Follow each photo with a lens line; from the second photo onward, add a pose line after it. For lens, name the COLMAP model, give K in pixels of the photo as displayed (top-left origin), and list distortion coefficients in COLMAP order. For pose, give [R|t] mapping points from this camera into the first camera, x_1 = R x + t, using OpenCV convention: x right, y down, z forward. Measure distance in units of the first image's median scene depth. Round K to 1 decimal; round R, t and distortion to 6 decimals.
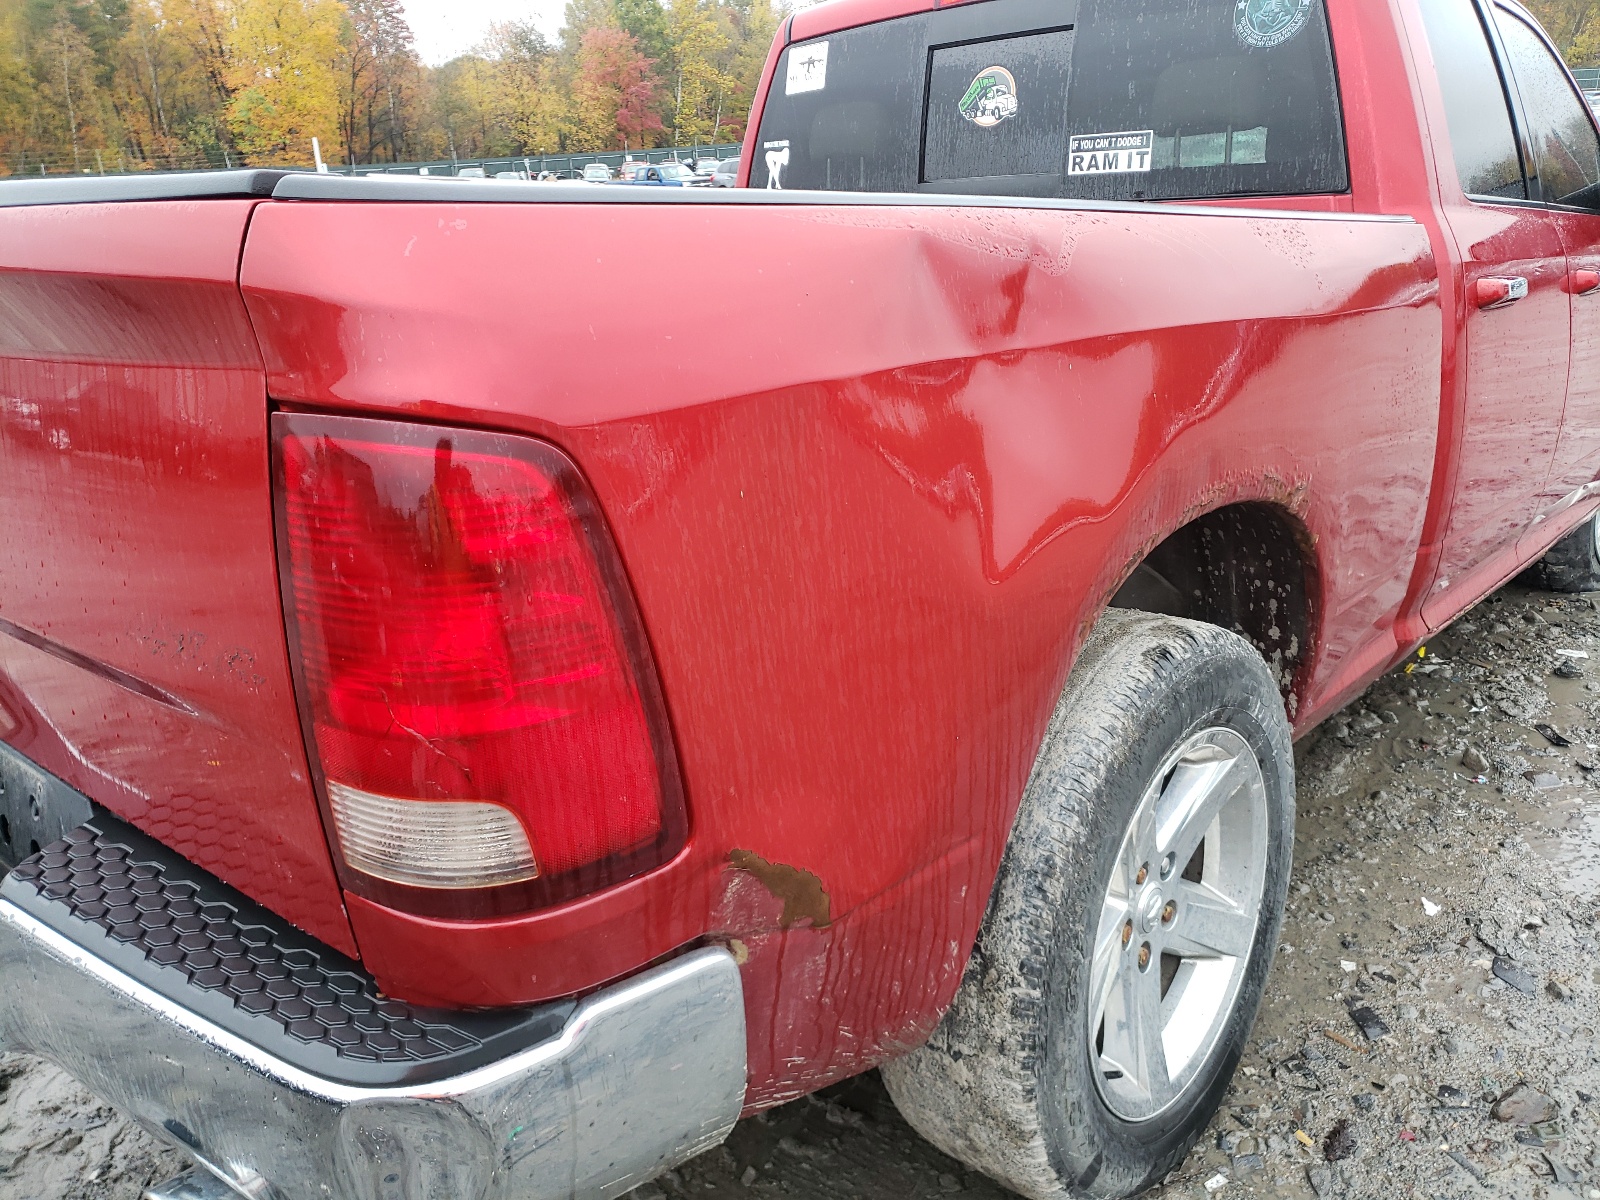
lens RADIAL K [[1249.4, 0, 791.9], [0, 1249.4, 555.8], [0, 0, 1]] dist [0.029226, 0.015825]
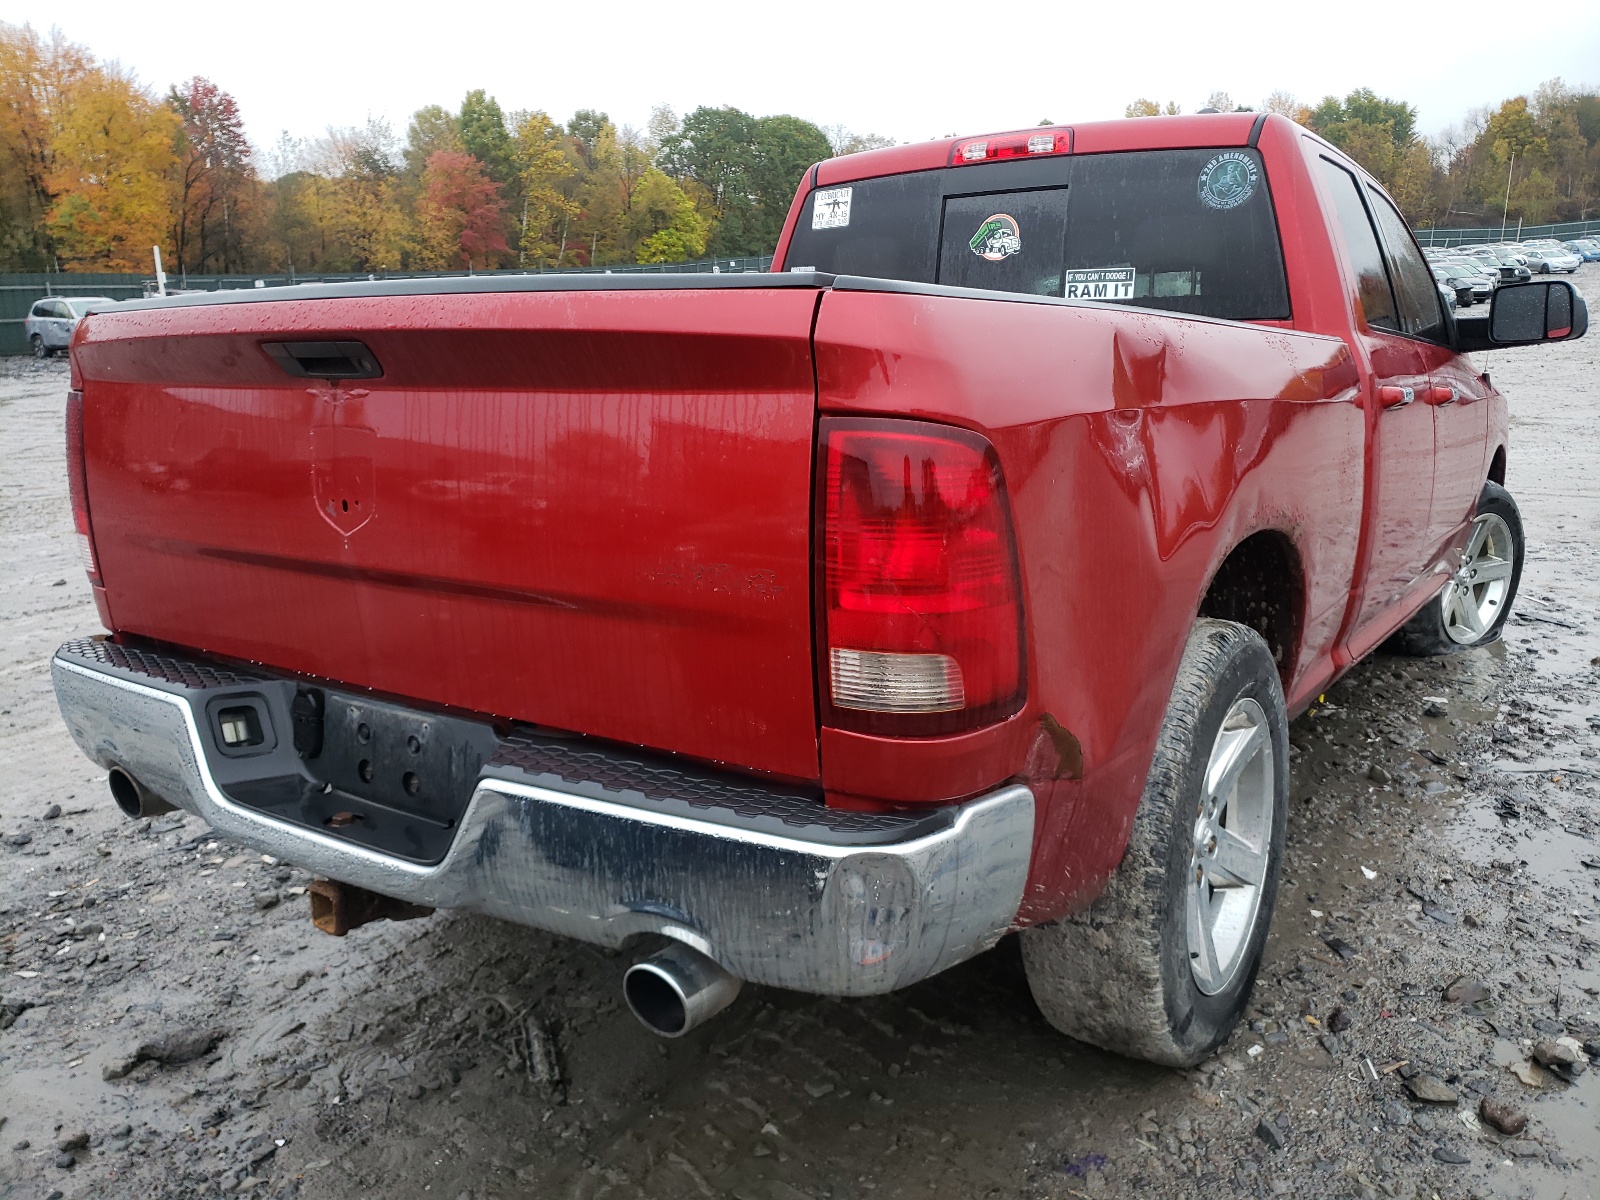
lens RADIAL K [[1249.4, 0, 784.3], [0, 1249.4, 568.6], [0, 0, 1]] dist [0.029226, 0.015825]
pose [[0.992840, 0.006915, 0.119254, -0.269533], [0.003294, 0.996359, -0.085197, 0.092560], [-0.119409, 0.084979, 0.989202, -0.243567]]
